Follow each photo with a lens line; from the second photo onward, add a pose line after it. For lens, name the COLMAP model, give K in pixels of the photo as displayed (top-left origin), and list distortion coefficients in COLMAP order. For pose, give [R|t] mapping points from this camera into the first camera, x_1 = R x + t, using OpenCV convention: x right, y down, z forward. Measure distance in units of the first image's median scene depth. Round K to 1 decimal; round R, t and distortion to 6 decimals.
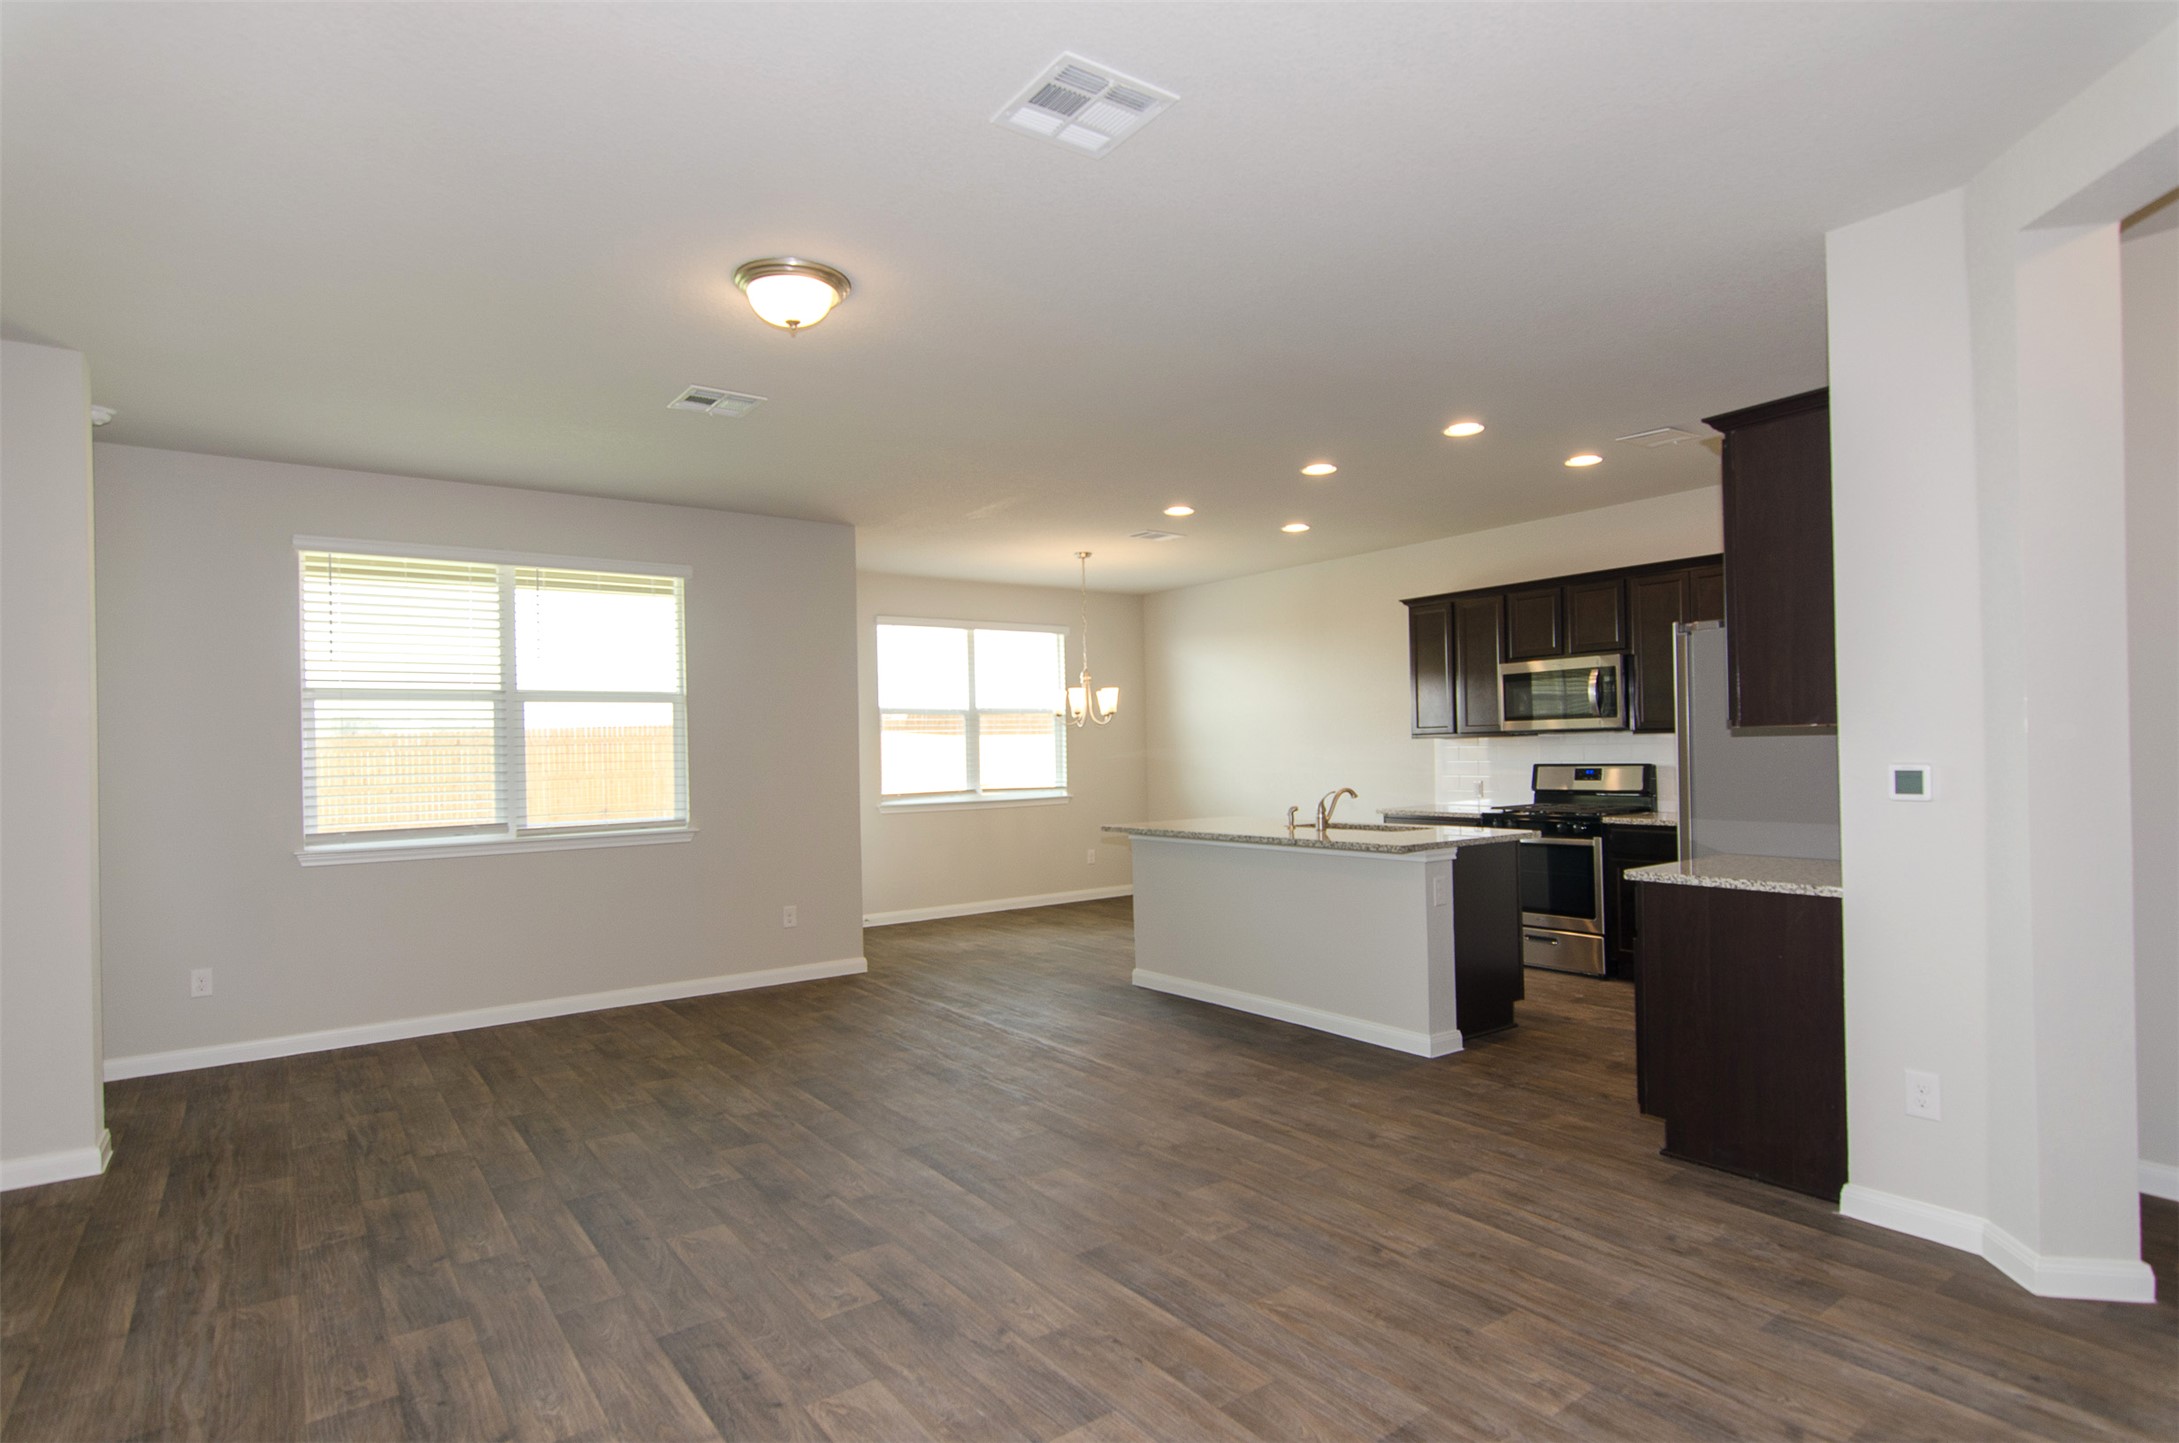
lens RADIAL K [[1110.8, 0, 1076.6], [0, 1110.8, 746.8], [0, 0, 1]] dist [-0.002957, -0.000134]
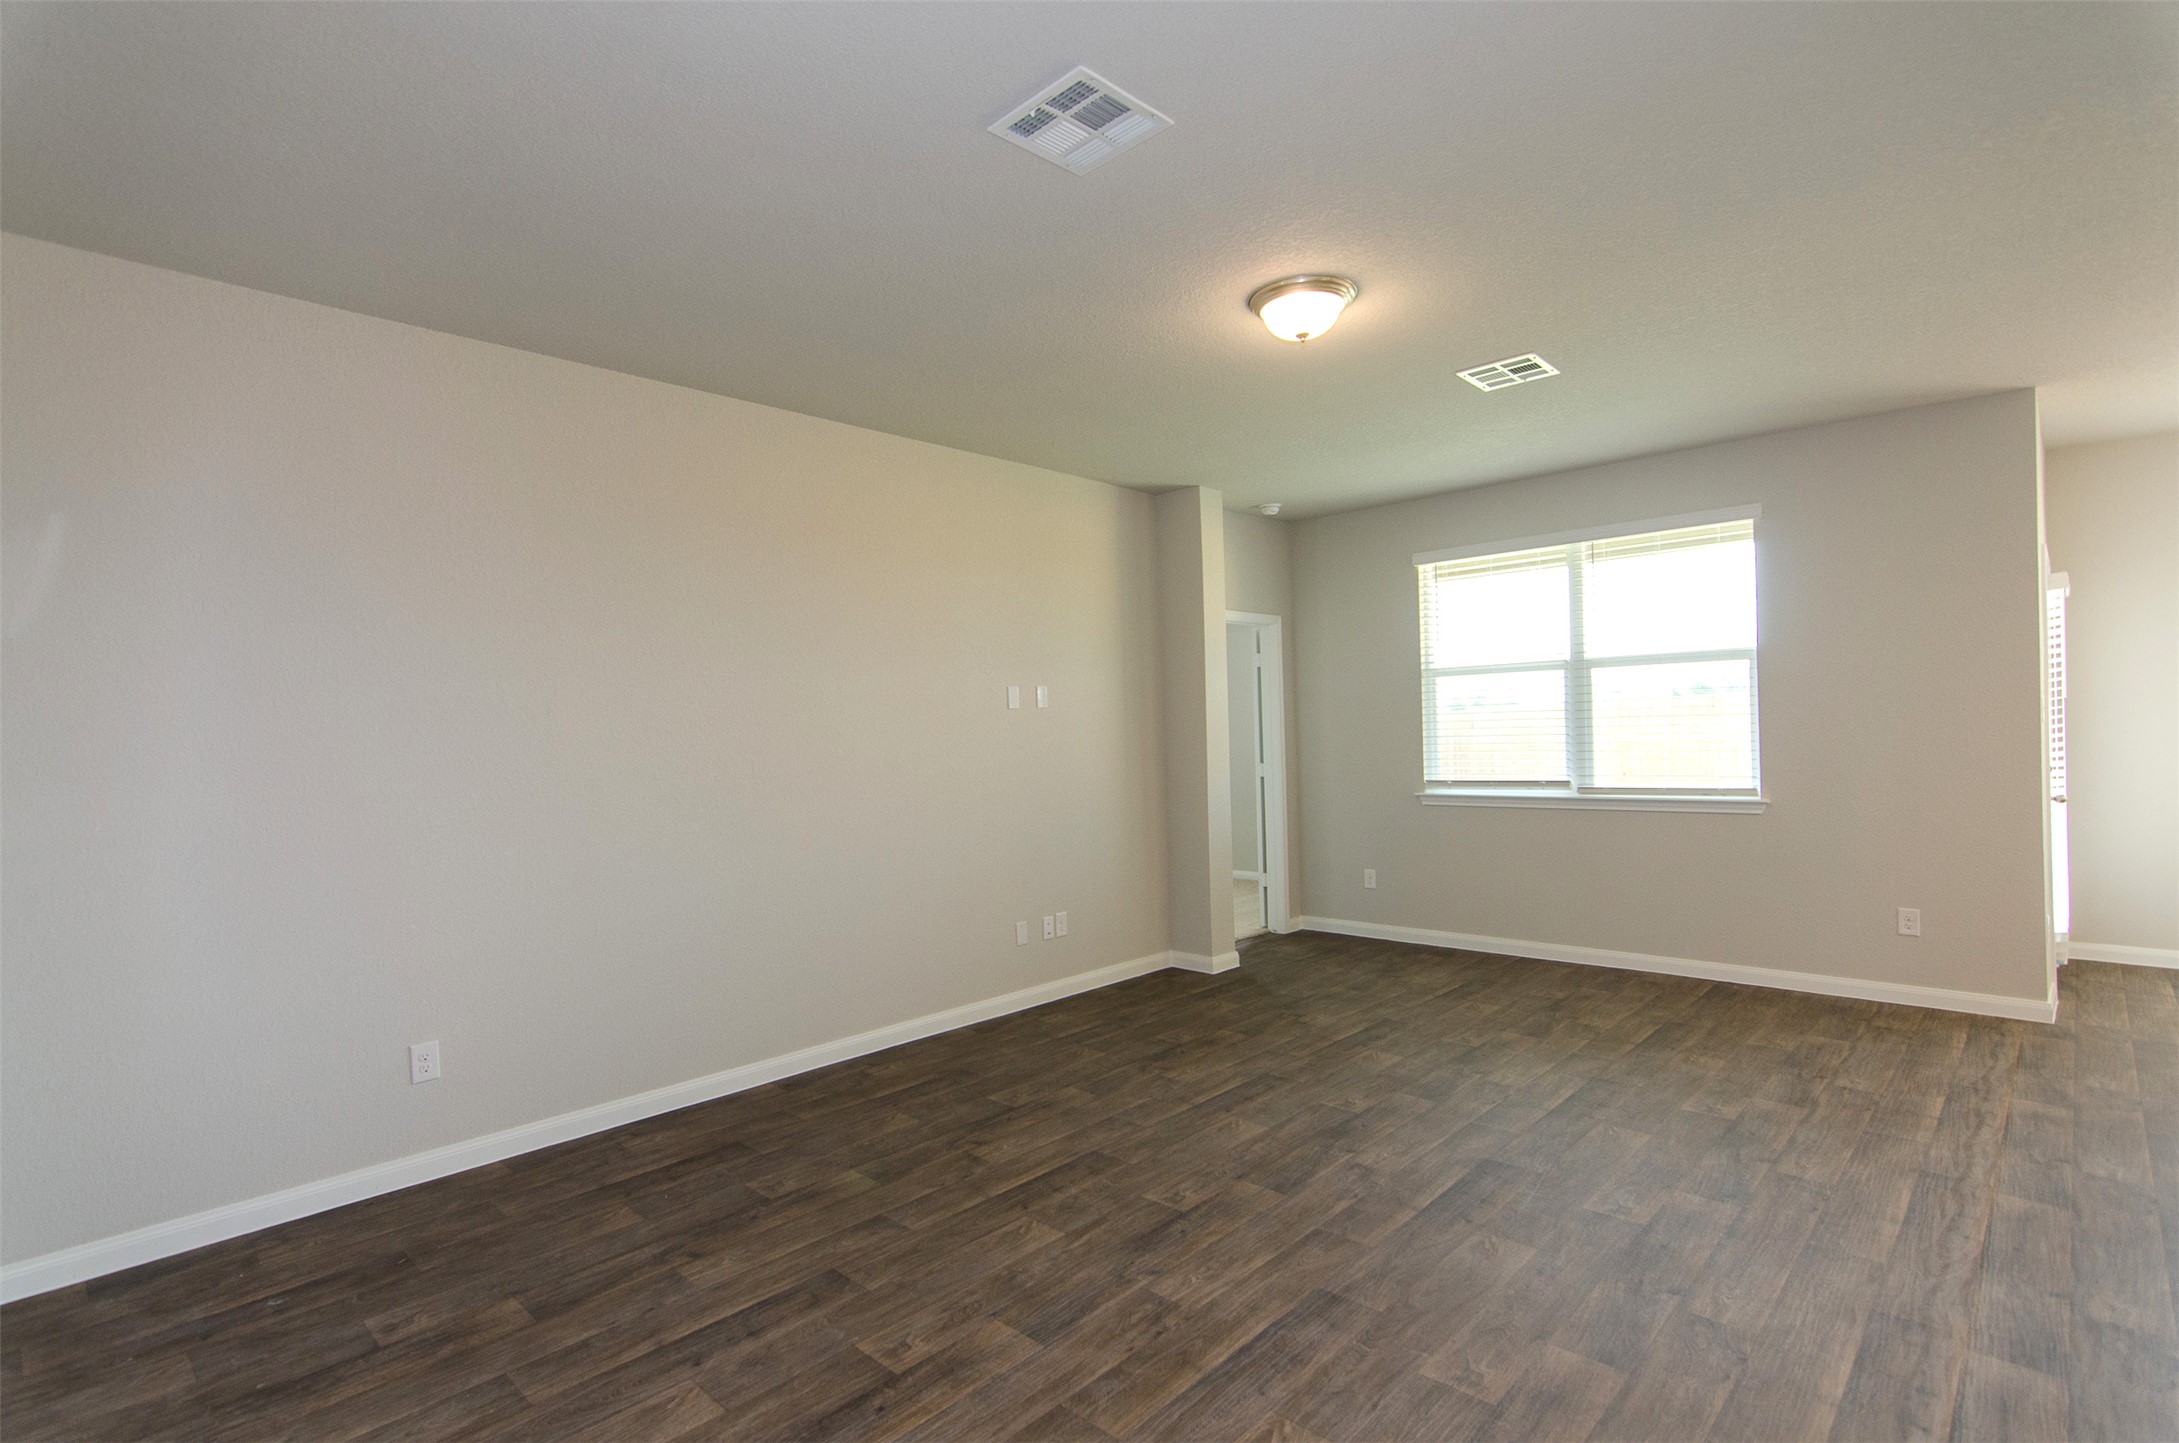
lens RADIAL K [[1051.5, 0, 1088.0], [0, 1051.5, 722.5], [0, 0, 1]] dist [0.000679, 0.000433]
pose [[0.182189, 0.006372, -0.983243, 0.483117], [0.026386, 0.999587, 0.011367, -0.015261], [0.982909, -0.028015, 0.181945, 0.392714]]
